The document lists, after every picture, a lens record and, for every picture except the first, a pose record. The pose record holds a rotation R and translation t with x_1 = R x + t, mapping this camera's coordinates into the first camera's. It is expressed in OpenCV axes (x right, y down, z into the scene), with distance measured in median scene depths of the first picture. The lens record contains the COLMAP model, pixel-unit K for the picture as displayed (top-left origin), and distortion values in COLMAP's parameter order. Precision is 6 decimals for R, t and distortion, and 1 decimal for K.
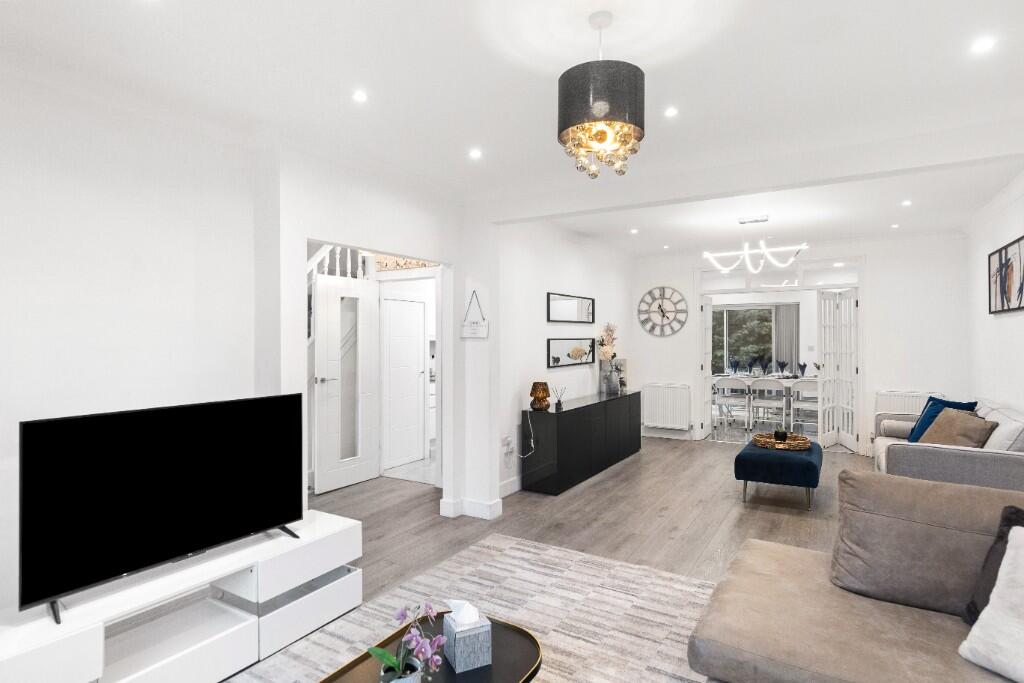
lens RADIAL K [[541.7, 0, 512.7], [0, 541.7, 337.1], [0, 0, 1]] dist [0.003090, -0.001404]
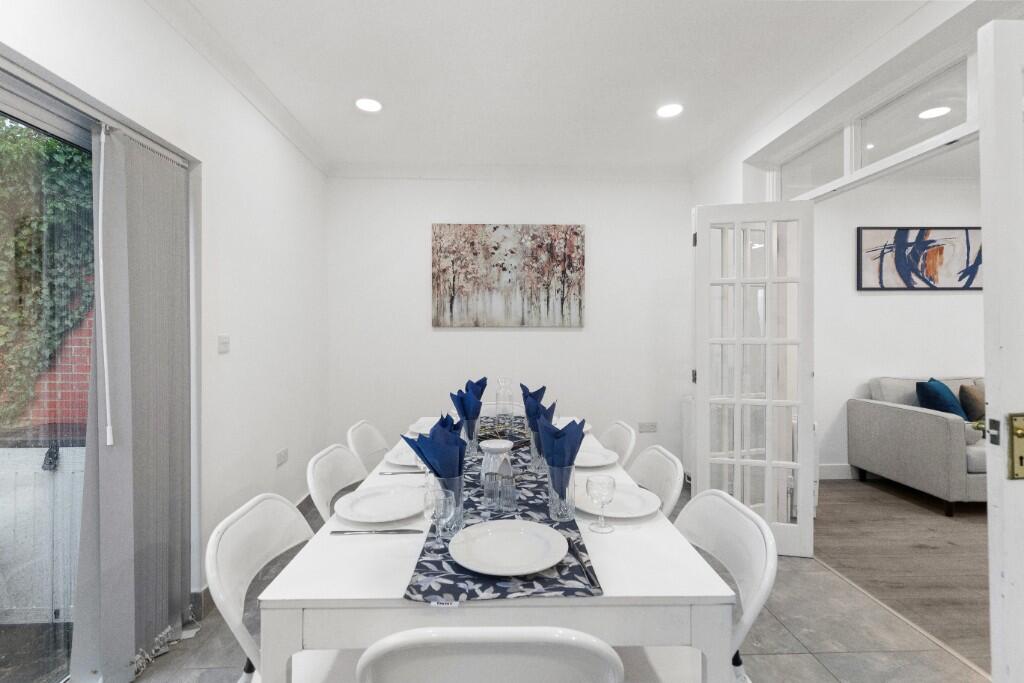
lens RADIAL K [[461.9, 0, 507.9], [0, 461.9, 331.8], [0, 0, 1]] dist [0.008636, -0.003039]
pose [[-0.547523, 0.008877, 0.836744, 0.543816], [0.005657, 0.999960, -0.006907, 0.033513], [-0.836772, 0.000952, -0.547551, 1.970413]]
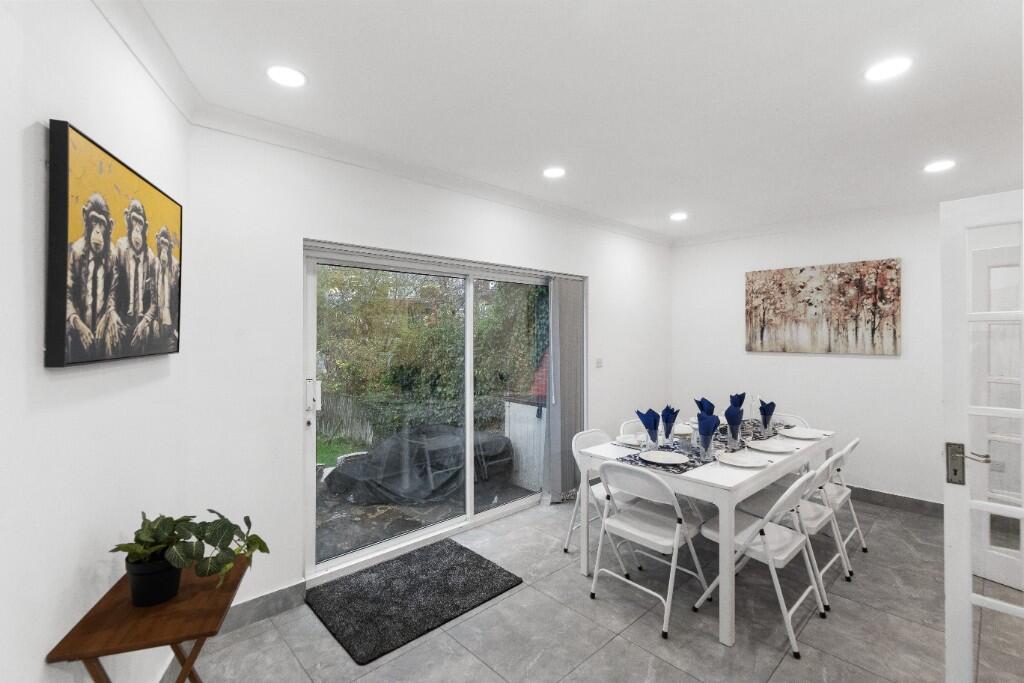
lens RADIAL K [[461.9, 0, 506.8], [0, 461.9, 333.9], [0, 0, 1]] dist [0.008636, -0.003039]
pose [[0.271937, 0.008421, 0.962278, 0.153570], [-0.003037, 0.999964, -0.007893, -0.008418], [-0.962310, -0.000776, 0.271952, 1.881826]]
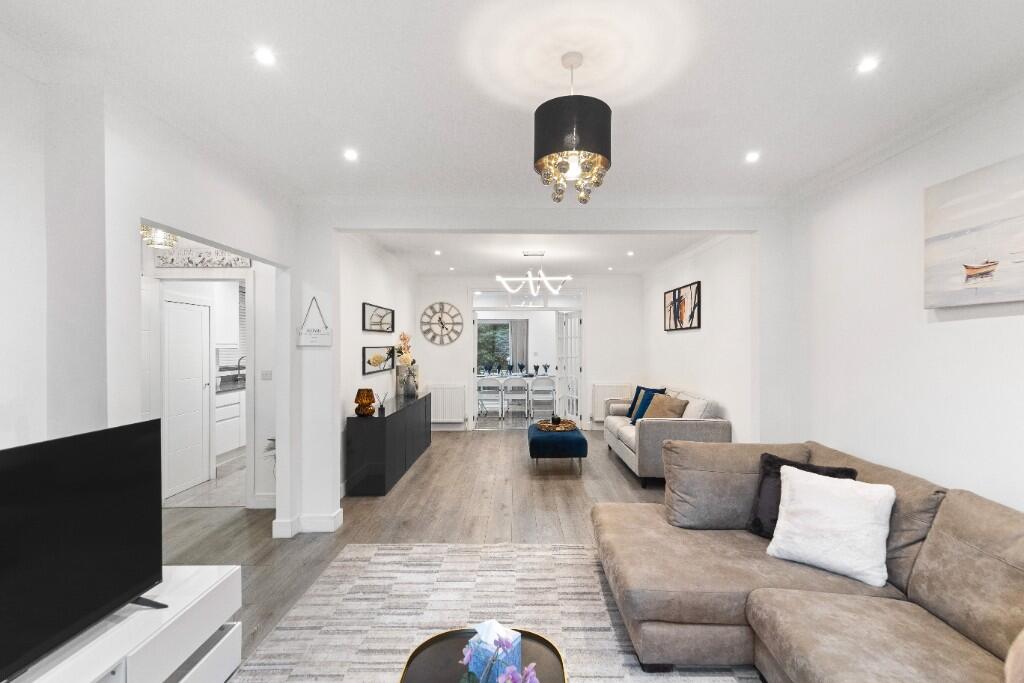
lens RADIAL K [[461.9, 0, 518.1], [0, 461.9, 347.7], [0, 0, 1]] dist [0.008636, -0.003039]
pose [[0.851642, -0.000752, 0.524123, -0.169272], [-0.002333, 0.999984, 0.005226, -0.000665], [-0.524118, -0.005673, 0.851627, 0.097121]]
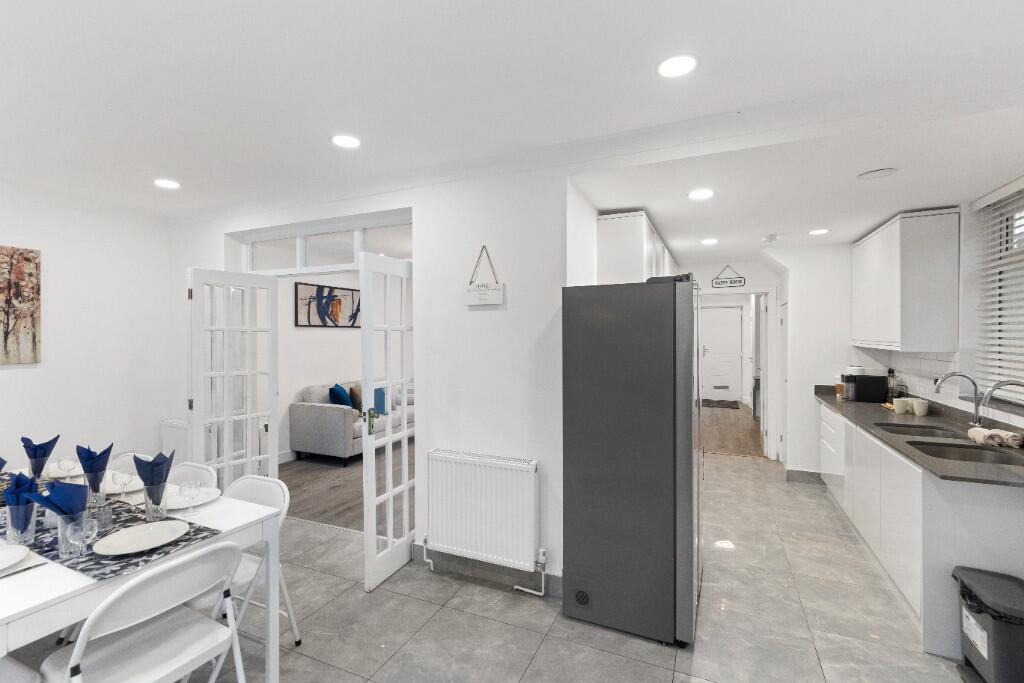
lens RADIAL K [[461.9, 0, 504.8], [0, 461.9, 339.9], [0, 0, 1]] dist [0.008636, -0.003039]
pose [[-0.993777, 0.010456, -0.110897, 0.497022], [0.009535, 0.999916, 0.008828, -0.014138], [0.110980, 0.007716, -0.993793, 2.218713]]
